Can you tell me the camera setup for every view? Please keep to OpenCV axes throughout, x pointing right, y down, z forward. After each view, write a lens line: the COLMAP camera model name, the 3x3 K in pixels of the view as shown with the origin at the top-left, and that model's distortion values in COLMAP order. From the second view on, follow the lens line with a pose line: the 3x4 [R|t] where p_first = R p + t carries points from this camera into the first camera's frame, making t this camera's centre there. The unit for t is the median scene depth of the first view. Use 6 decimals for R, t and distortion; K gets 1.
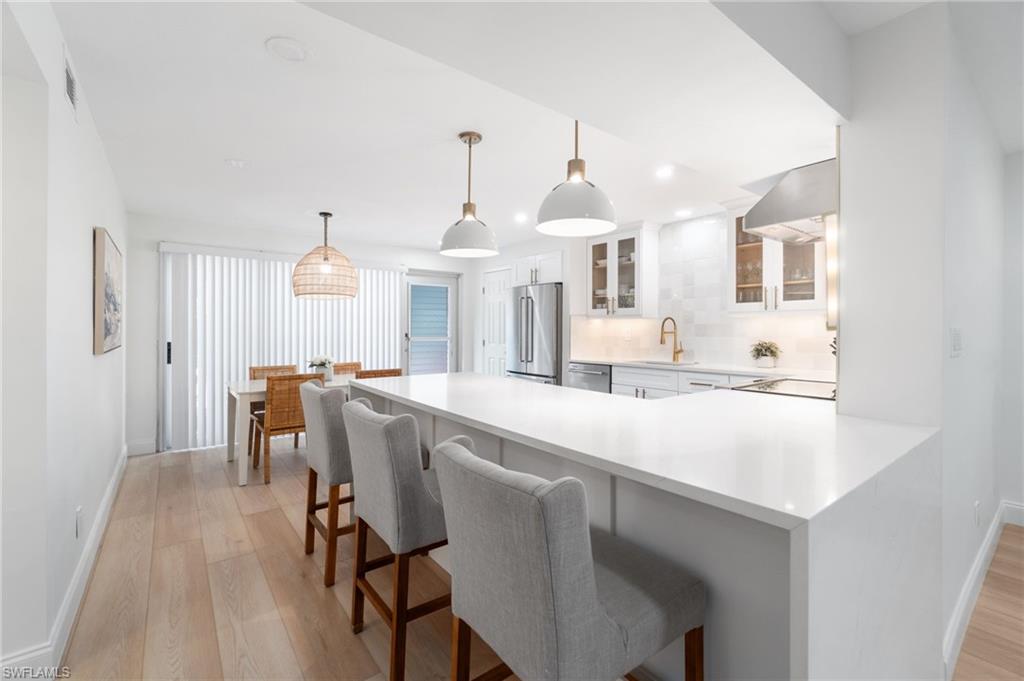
lens RADIAL K [[442.4, 0, 511.4], [0, 442.4, 331.7], [0, 0, 1]] dist [0.000306, -0.000043]
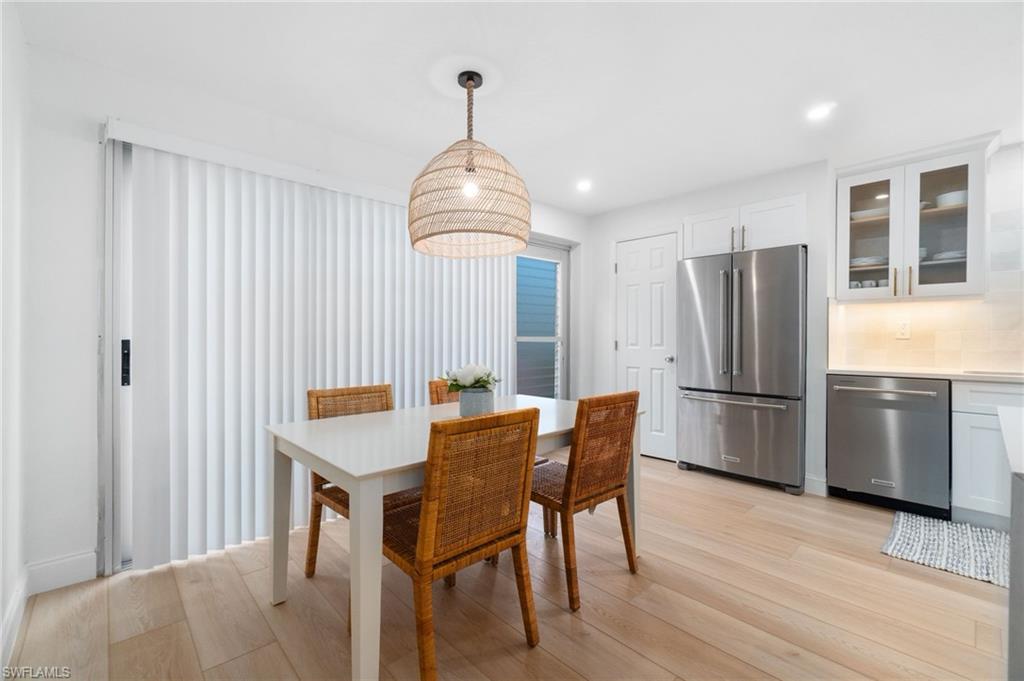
lens RADIAL K [[438.5, 0, 512.0], [0, 438.5, 340.5], [0, 0, 1]] dist [-0.001922, 0.000259]
pose [[0.995657, -0.000192, 0.093098, -0.402577], [0.000110, 1.000000, 0.000883, 0.024176], [-0.093098, -0.000869, 0.995657, 0.491183]]
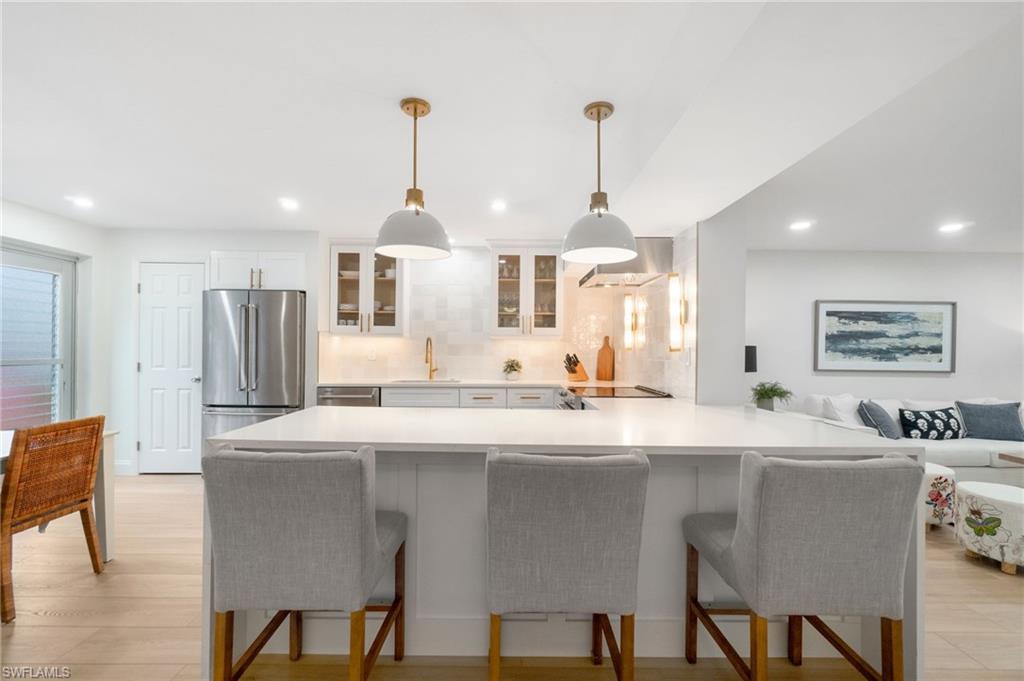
lens RADIAL K [[443.5, 0, 507.0], [0, 443.5, 349.4], [0, 0, 1]] dist [-0.000513, 0.000602]
pose [[0.613230, 0.003146, 0.789898, -0.354009], [-0.002704, 0.999995, -0.001883, -0.002391], [-0.789900, -0.000982, 0.613235, 0.219508]]
